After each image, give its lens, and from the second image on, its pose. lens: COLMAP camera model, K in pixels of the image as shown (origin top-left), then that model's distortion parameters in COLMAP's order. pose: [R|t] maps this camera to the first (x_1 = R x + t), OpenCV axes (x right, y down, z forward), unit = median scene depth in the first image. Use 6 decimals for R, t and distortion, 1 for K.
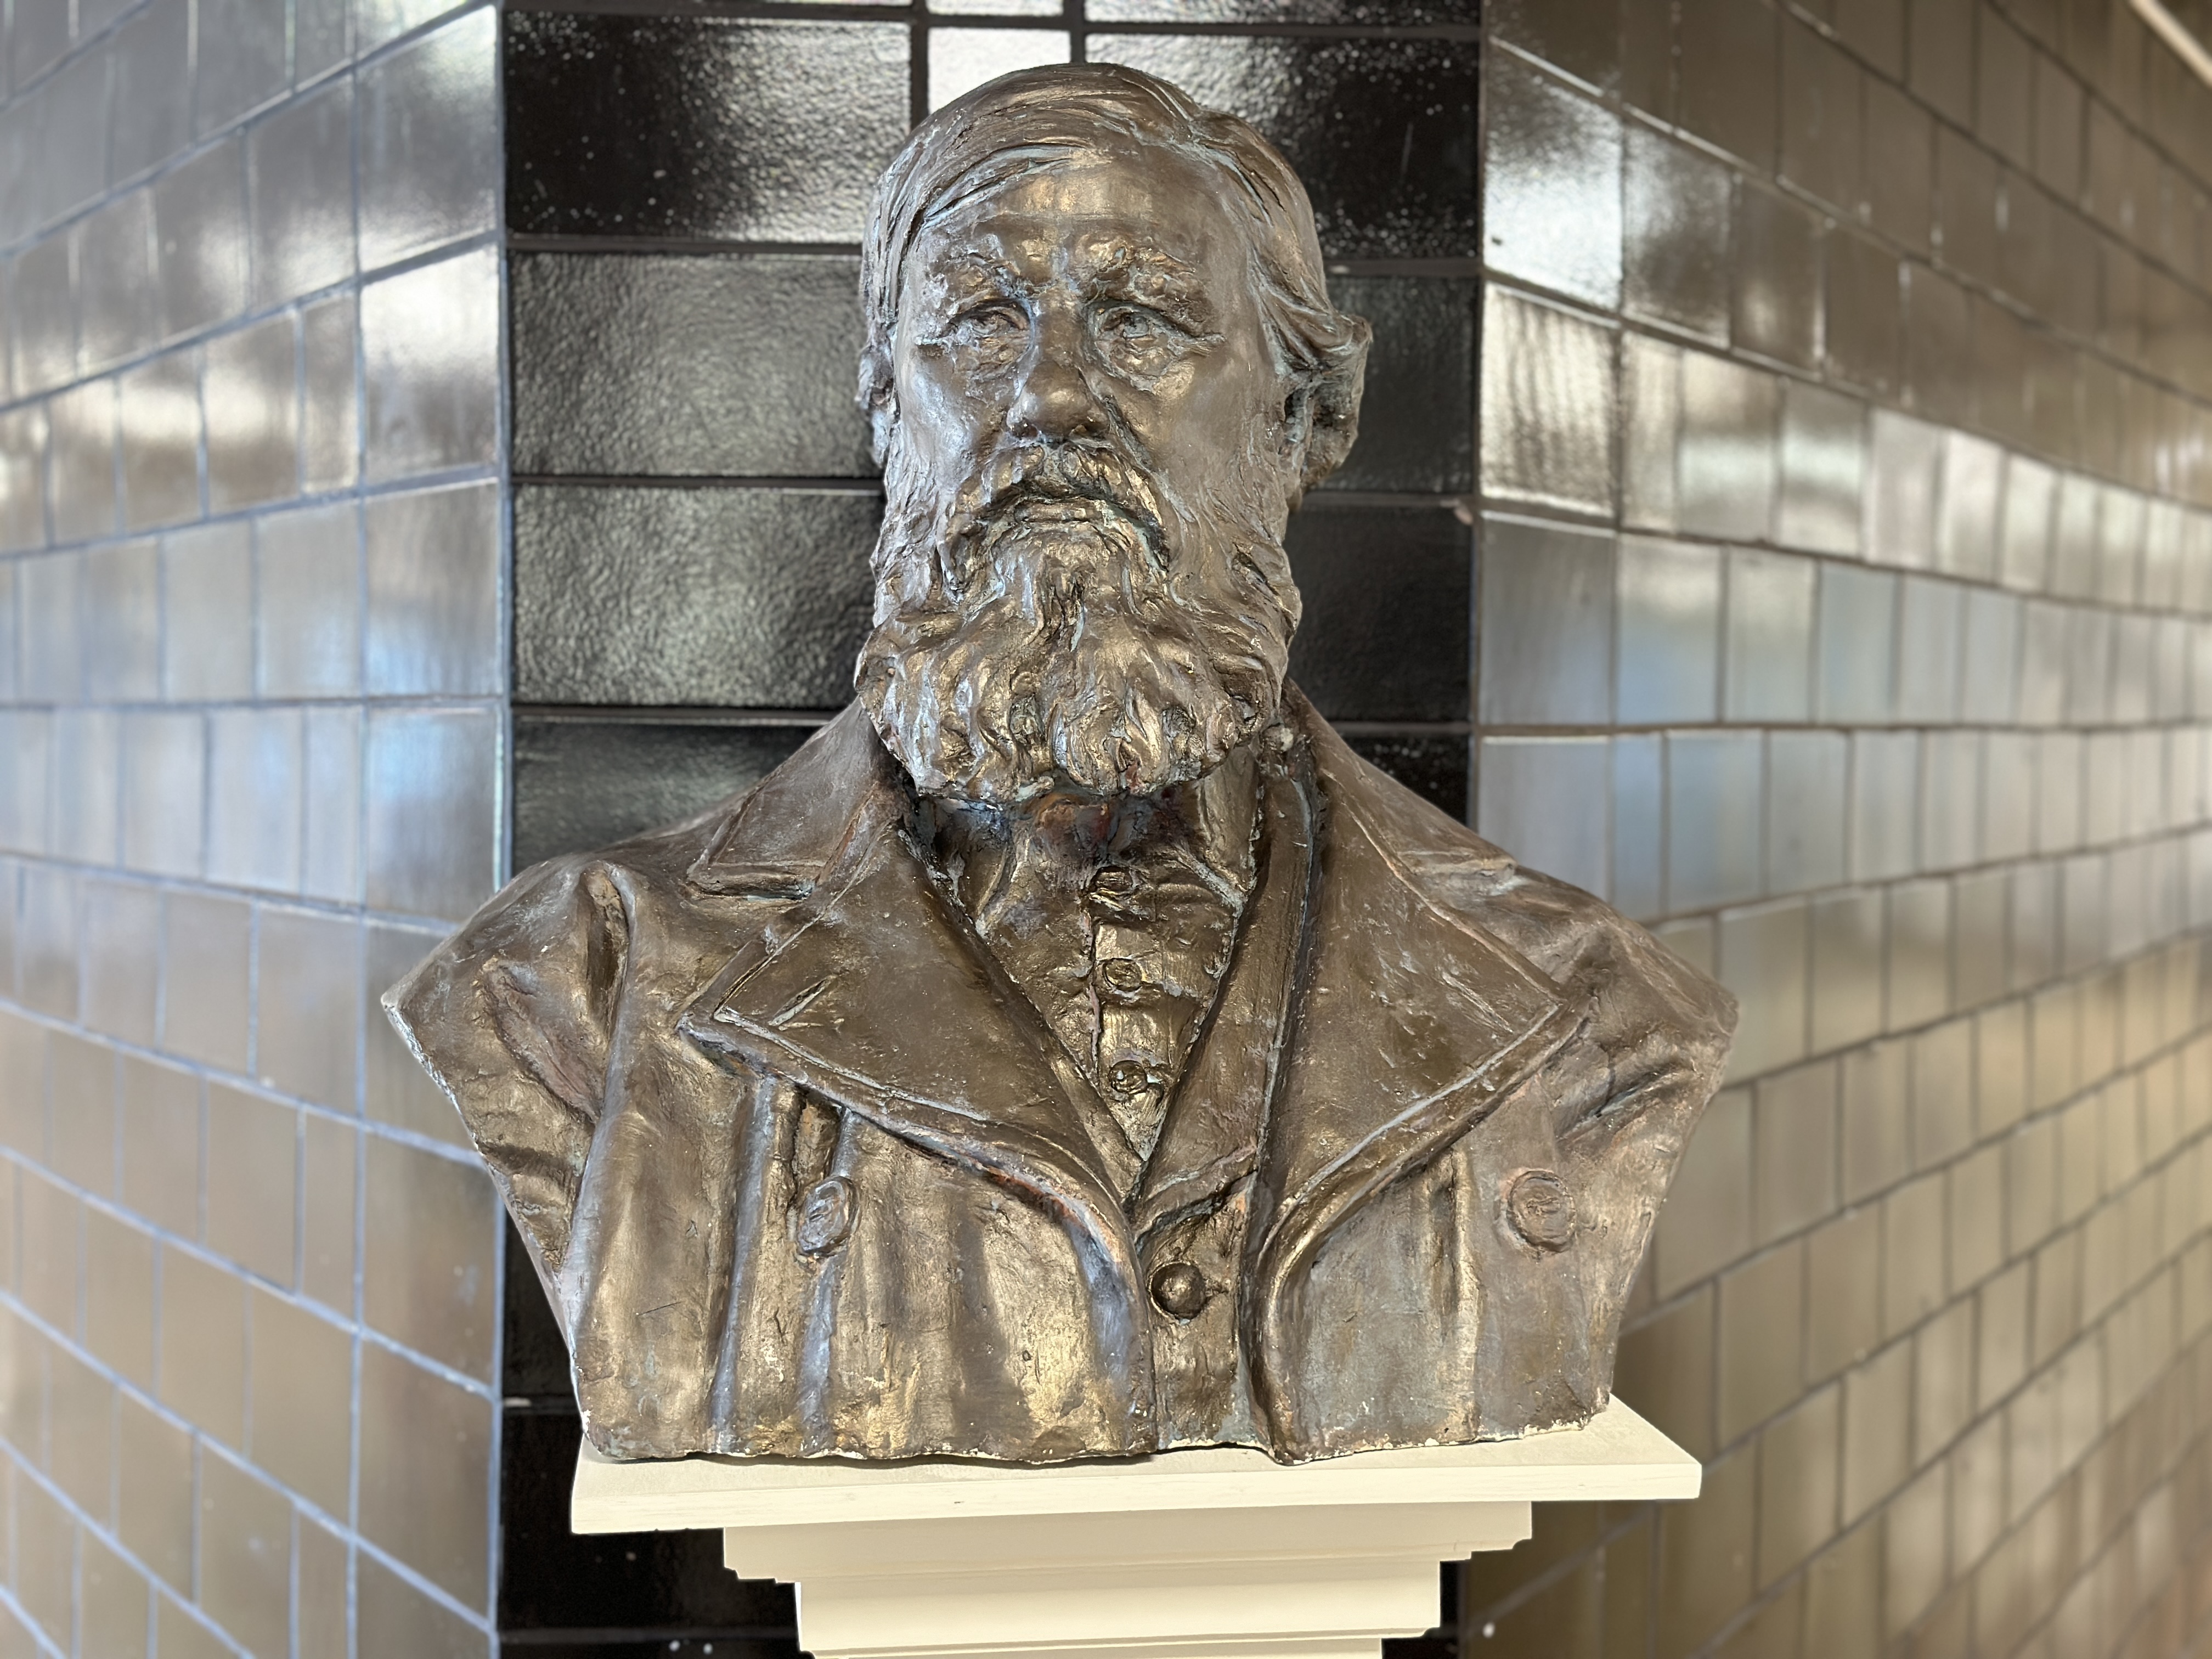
lens RADIAL K [[3061.3, 0, 1106.0], [0, 3061.3, 829.5], [0, 0, 1]] dist [0.201720, -0.623824]
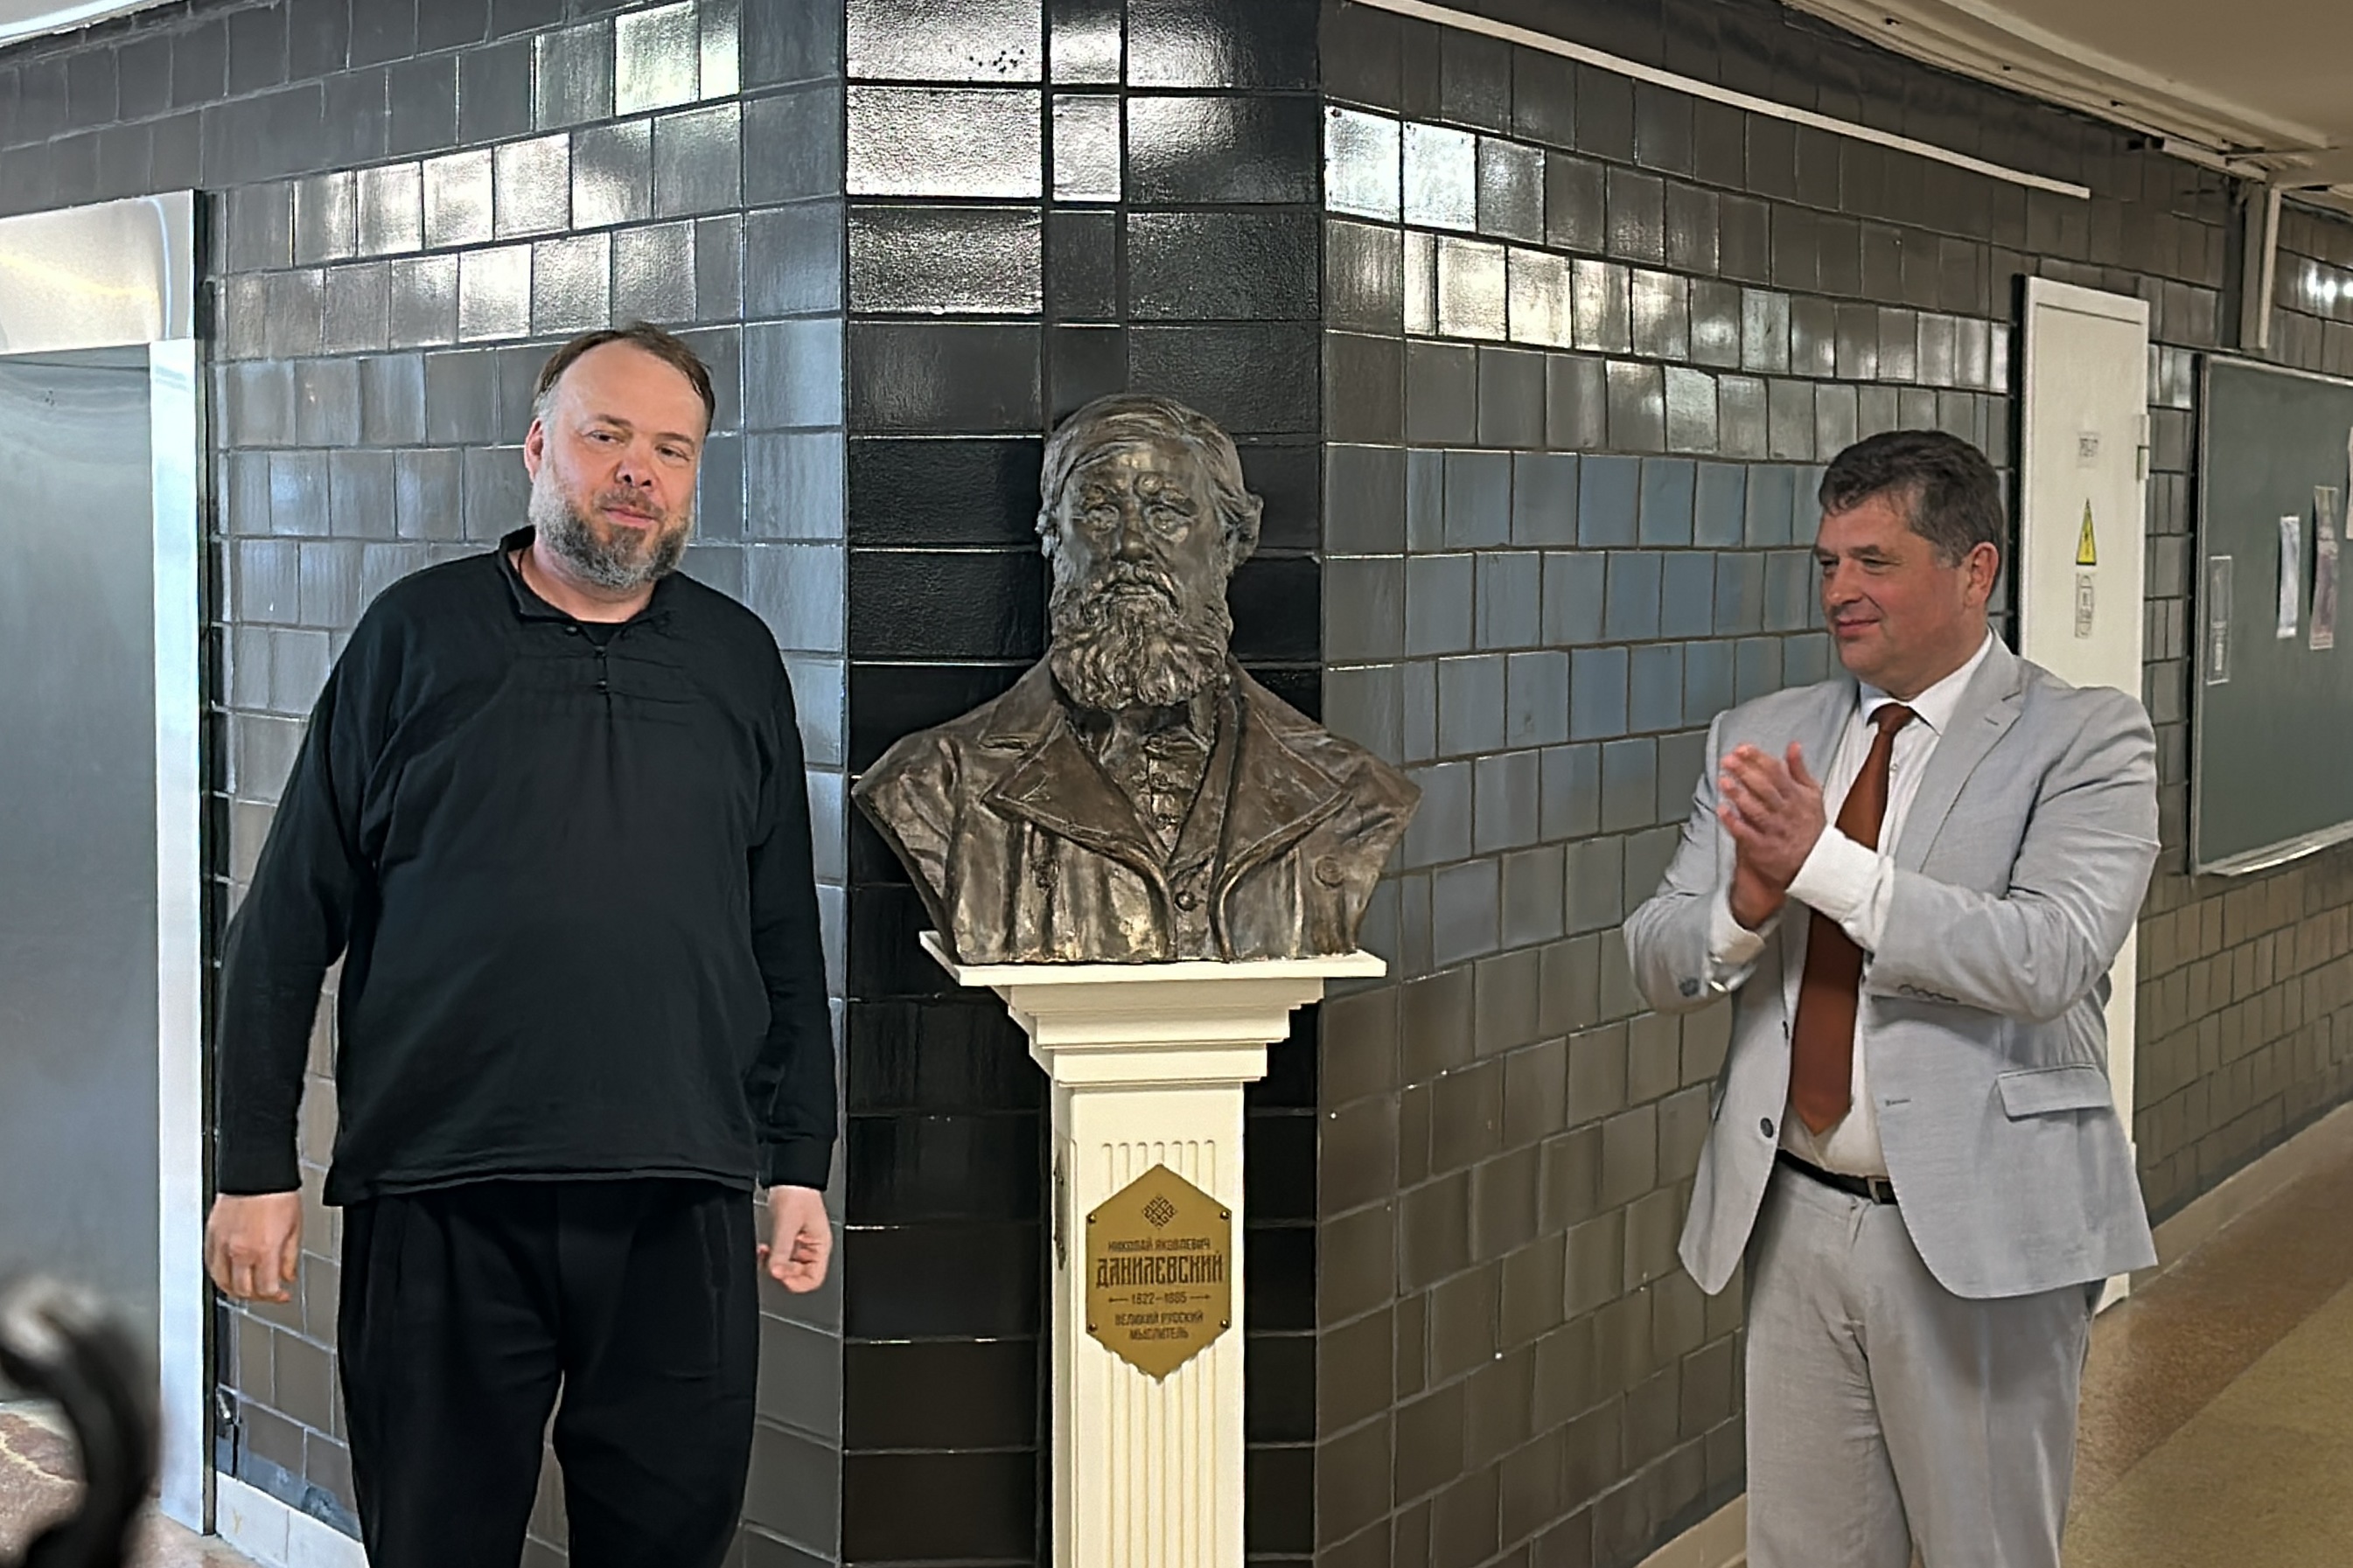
lens RADIAL K [[3445.2, 0, 1176.5], [0, 3445.2, 784.0], [0, 0, 1]] dist [0.359014, 0.001908]
pose [[0.999277, -0.008365, 0.037096, -0.084254], [0.007326, 0.999580, 0.028045, -0.026132], [-0.037315, -0.027753, 0.998918, -1.759443]]
